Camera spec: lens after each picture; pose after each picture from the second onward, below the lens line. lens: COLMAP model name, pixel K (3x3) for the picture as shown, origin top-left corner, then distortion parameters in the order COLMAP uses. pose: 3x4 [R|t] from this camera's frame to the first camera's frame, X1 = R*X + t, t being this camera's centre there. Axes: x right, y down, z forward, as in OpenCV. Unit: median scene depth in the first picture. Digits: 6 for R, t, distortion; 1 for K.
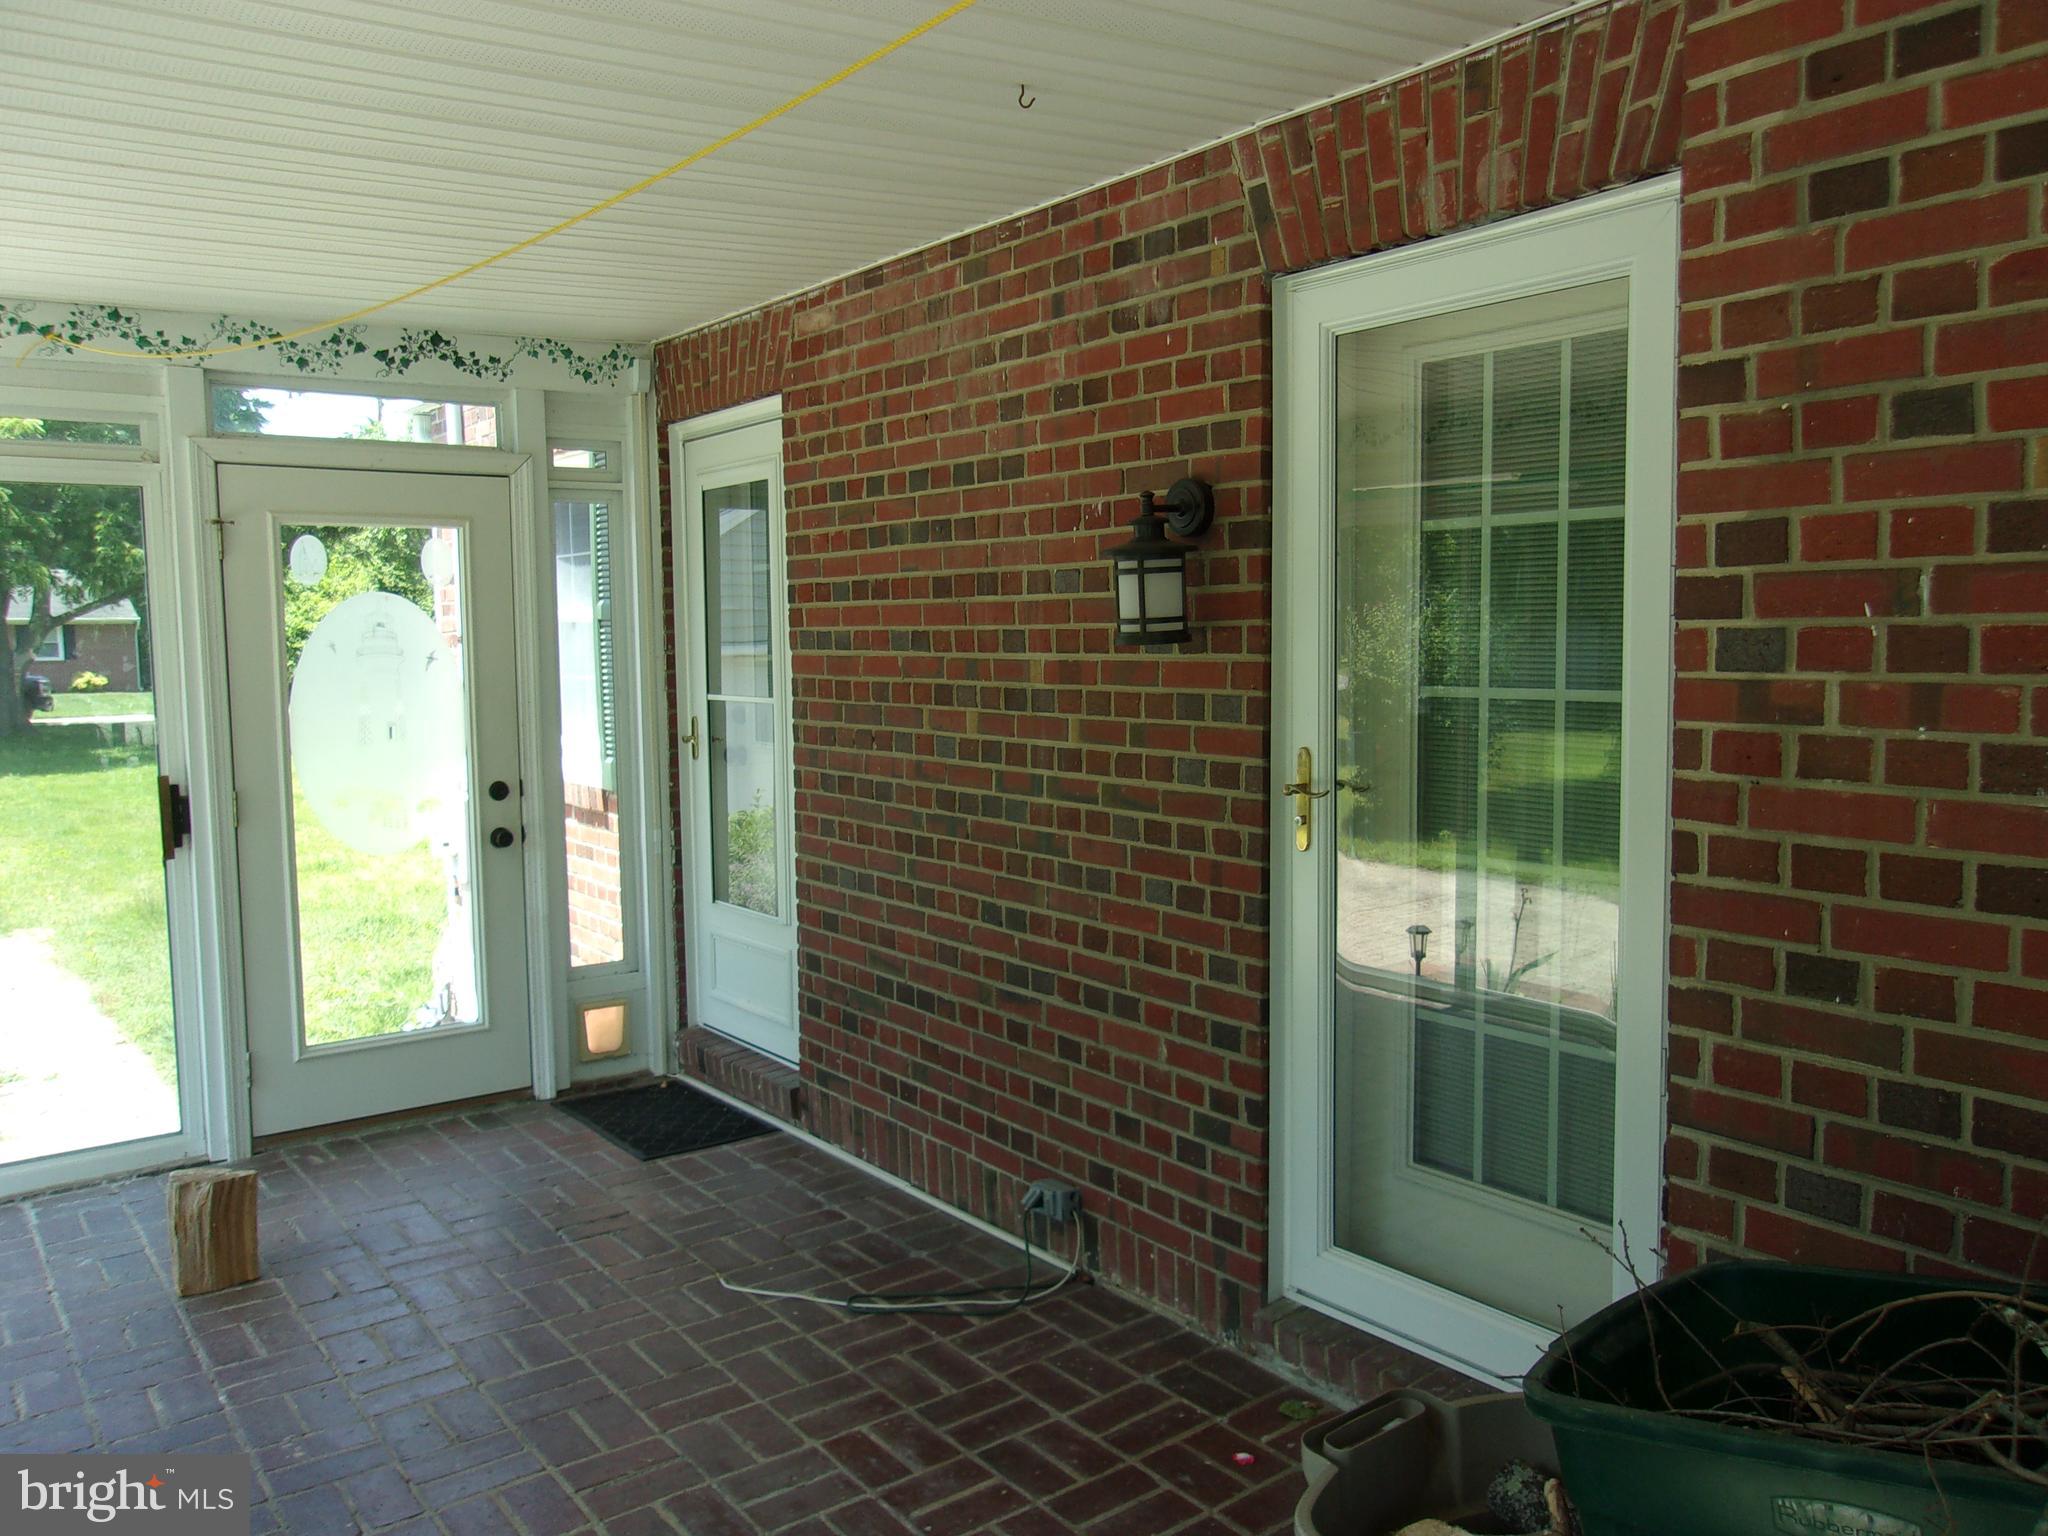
lens RADIAL K [[1602.0, 0, 1015.3], [0, 1602.0, 770.3], [0, 0, 1]] dist [-0.022656, 0.046101]
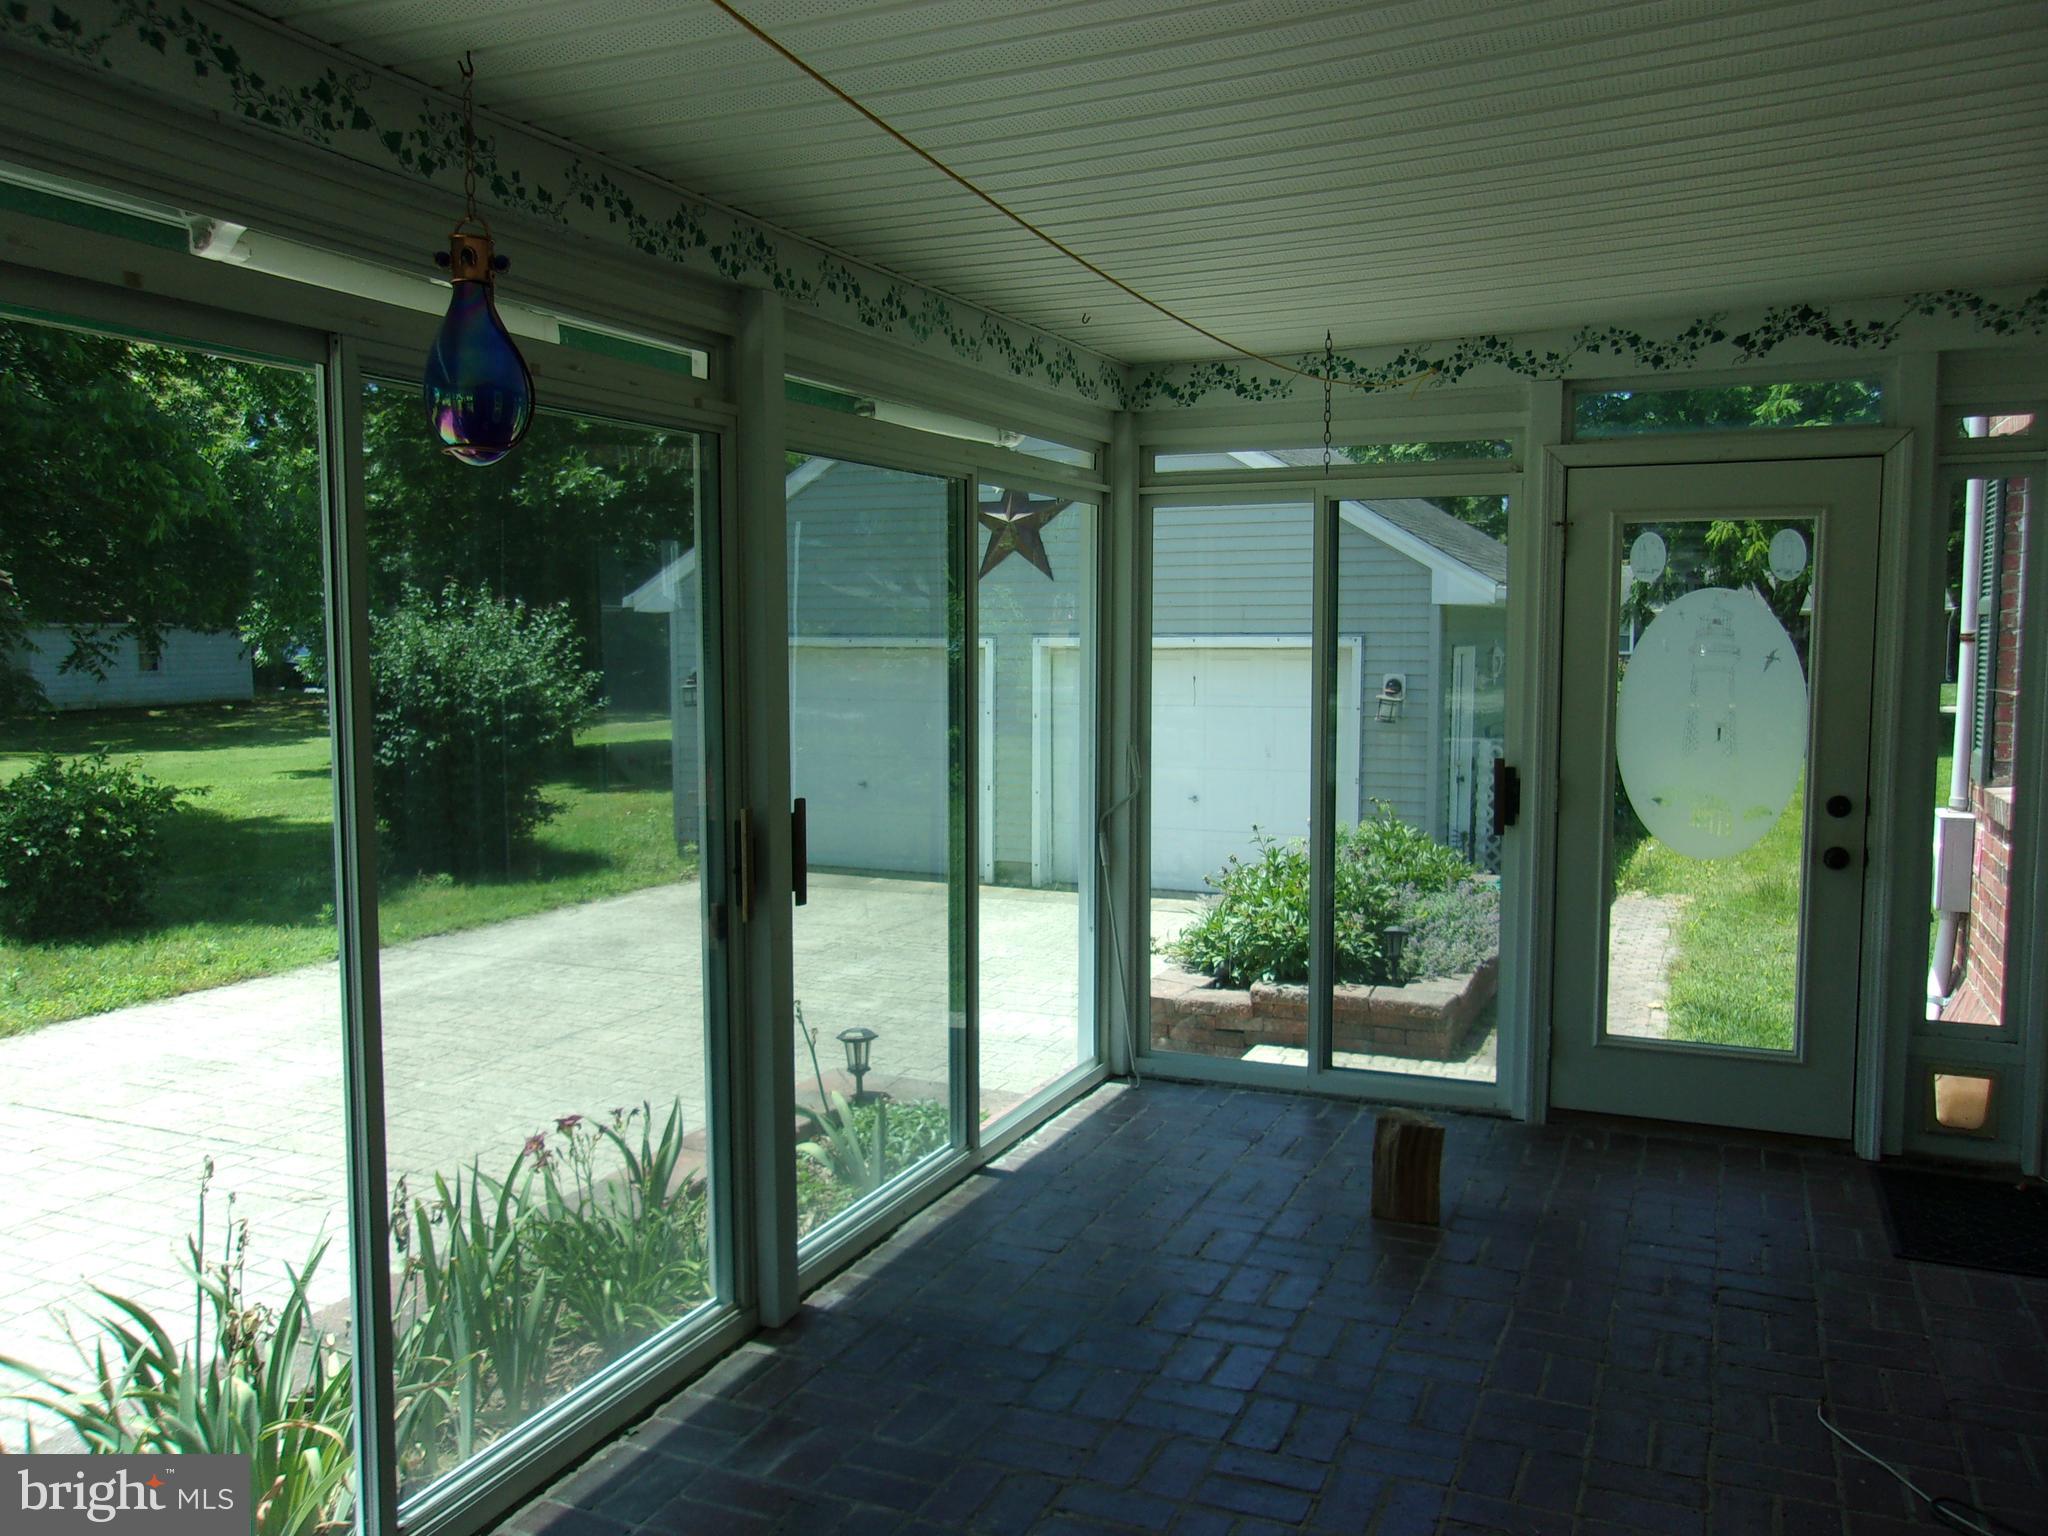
lens RADIAL K [[1602.0, 0, 1015.7], [0, 1602.0, 767.3], [0, 0, 1]] dist [-0.022656, 0.046101]
pose [[0.498076, 0.087337, -0.862724, 0.237904], [-0.078946, 0.995350, 0.055186, -0.023953], [0.863532, 0.040622, 0.502655, 0.154882]]
